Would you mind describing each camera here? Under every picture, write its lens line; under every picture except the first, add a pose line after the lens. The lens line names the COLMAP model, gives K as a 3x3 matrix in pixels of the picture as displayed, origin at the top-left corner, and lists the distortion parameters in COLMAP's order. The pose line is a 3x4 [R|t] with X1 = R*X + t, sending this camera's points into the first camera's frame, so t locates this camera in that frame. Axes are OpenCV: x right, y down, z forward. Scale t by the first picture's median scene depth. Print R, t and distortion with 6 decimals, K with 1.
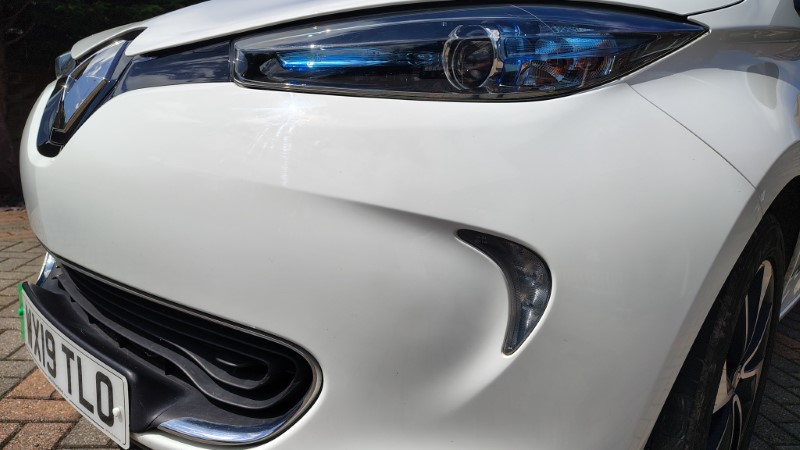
lens RADIAL K [[573.6, 0, 400.0], [0, 573.6, 225.0], [0, 0, 1]] dist [0.003308, -0.002551]
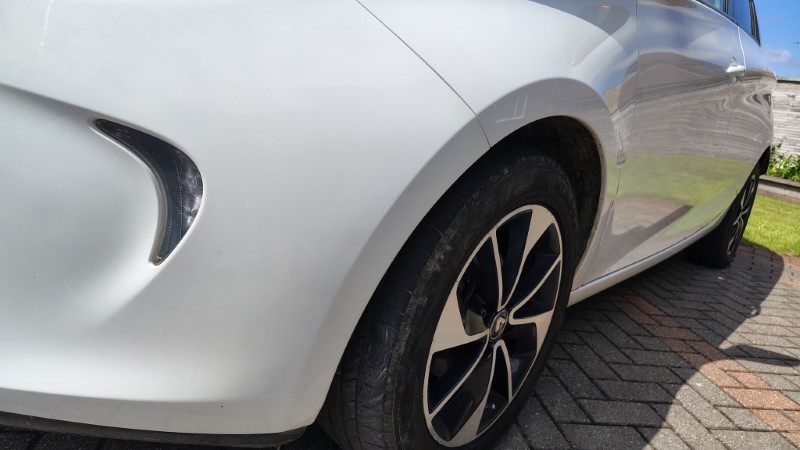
lens RADIAL K [[573.6, 0, 400.0], [0, 573.6, 225.0], [0, 0, 1]] dist [0.003308, -0.002551]
pose [[0.993803, 0.073592, 0.083309, 0.421407], [-0.079211, 0.994651, 0.066288, 0.061912], [-0.077986, -0.072476, 0.994317, 0.056195]]
